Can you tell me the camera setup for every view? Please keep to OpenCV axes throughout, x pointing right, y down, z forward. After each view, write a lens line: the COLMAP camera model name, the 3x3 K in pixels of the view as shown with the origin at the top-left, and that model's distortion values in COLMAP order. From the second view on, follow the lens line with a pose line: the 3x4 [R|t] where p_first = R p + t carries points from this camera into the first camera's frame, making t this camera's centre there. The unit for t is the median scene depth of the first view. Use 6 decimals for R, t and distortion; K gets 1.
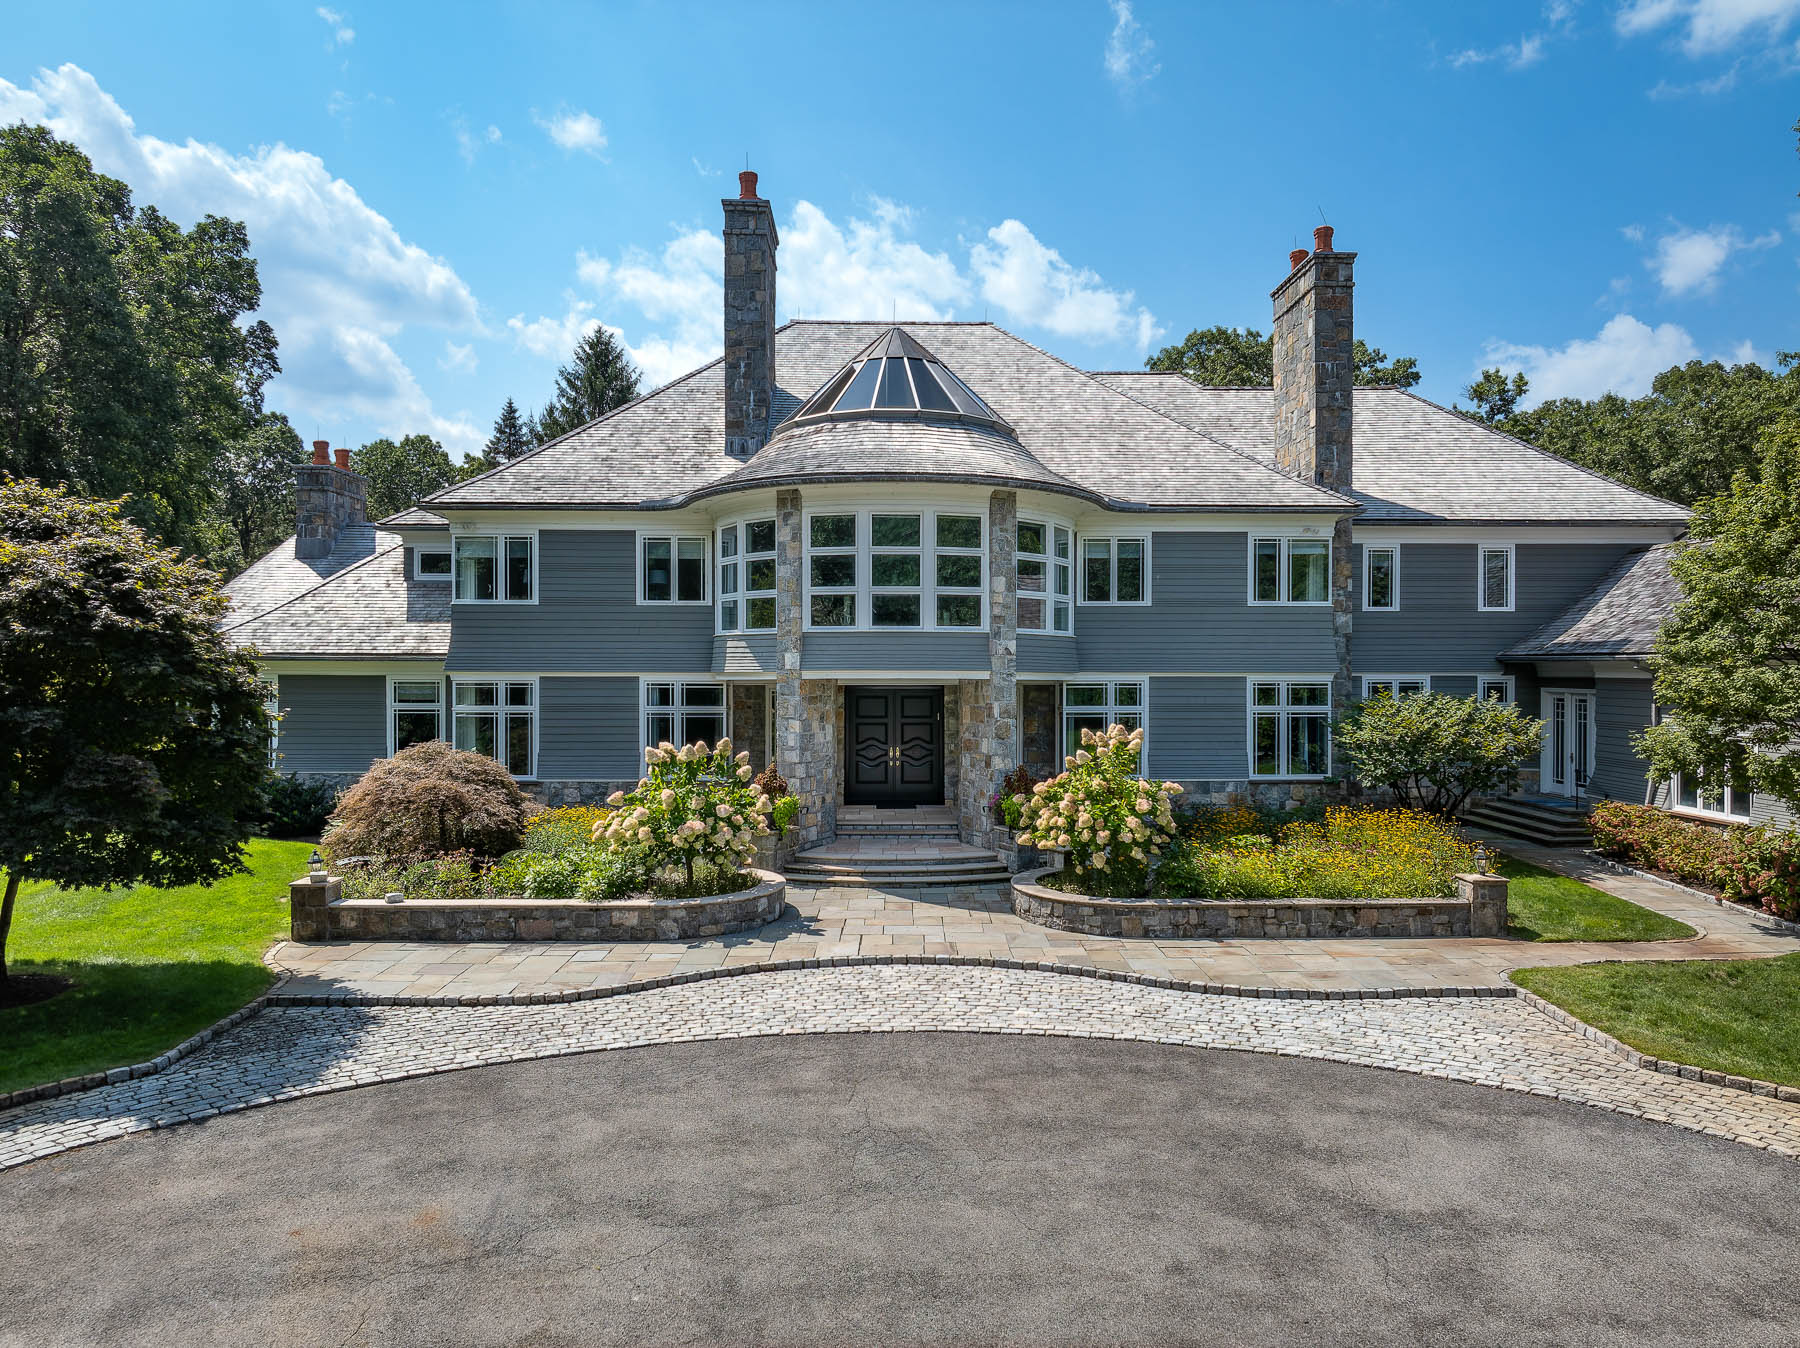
lens RADIAL K [[1228.0, 0, 896.7], [0, 1228.0, 677.7], [0, 0, 1]] dist [-0.002061, 0.008014]
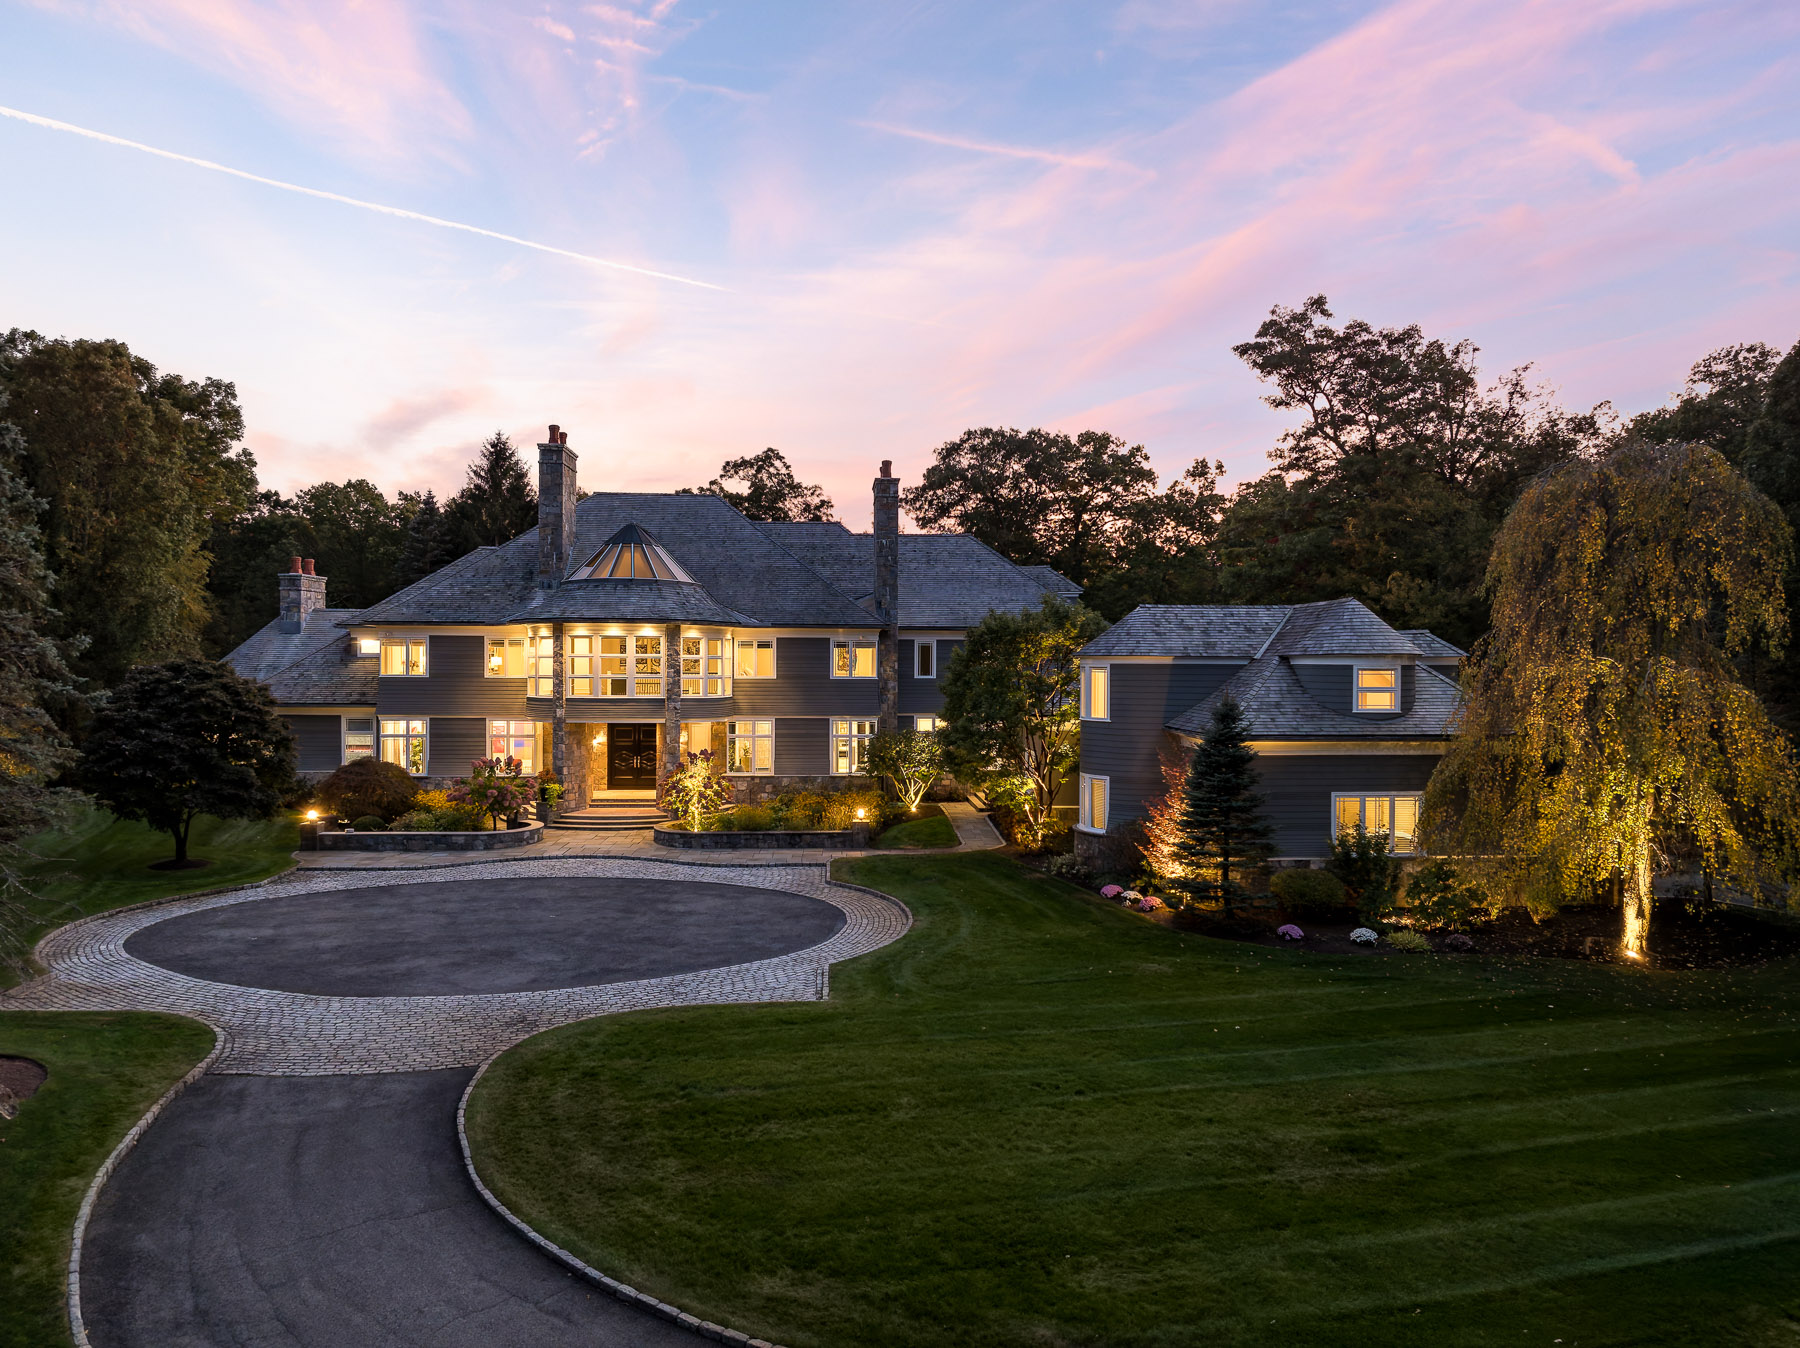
lens RADIAL K [[1228.0, 0, 903.2], [0, 1228.0, 683.1], [0, 0, 1]] dist [-0.002061, 0.008014]
pose [[0.998899, 0.003133, 0.046804, 0.311917], [-0.003608, 0.999943, 0.010078, -0.071137], [-0.046770, -0.010236, 0.998853, -0.810849]]
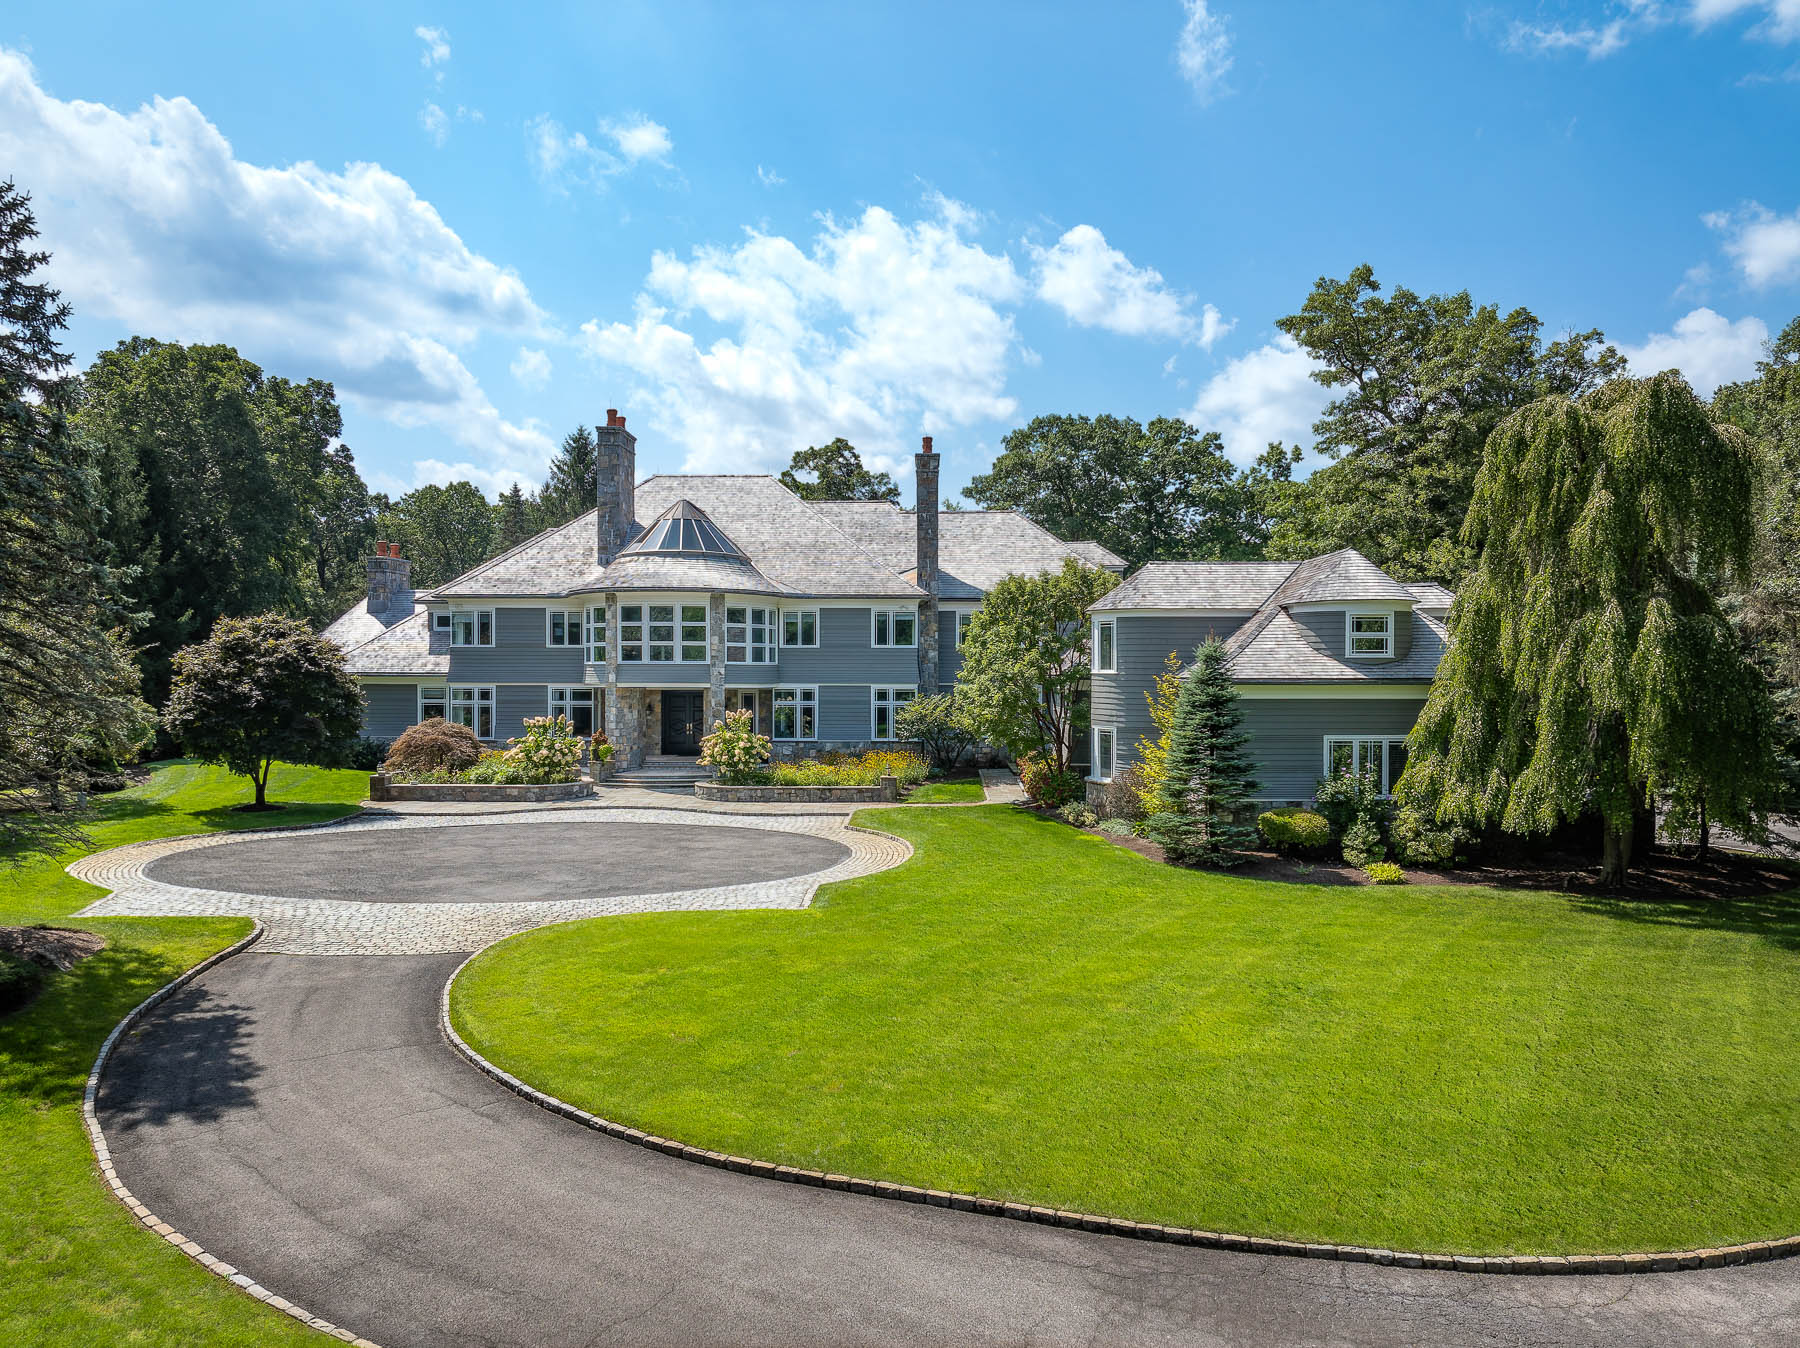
lens RADIAL K [[1228.0, 0, 904.2], [0, 1228.0, 683.2], [0, 0, 1]] dist [-0.002061, 0.008014]
pose [[0.999325, 0.001260, -0.036719, 0.408553], [-0.001065, 0.999985, 0.005320, -0.014603], [0.036725, -0.005277, 0.999311, -0.870981]]
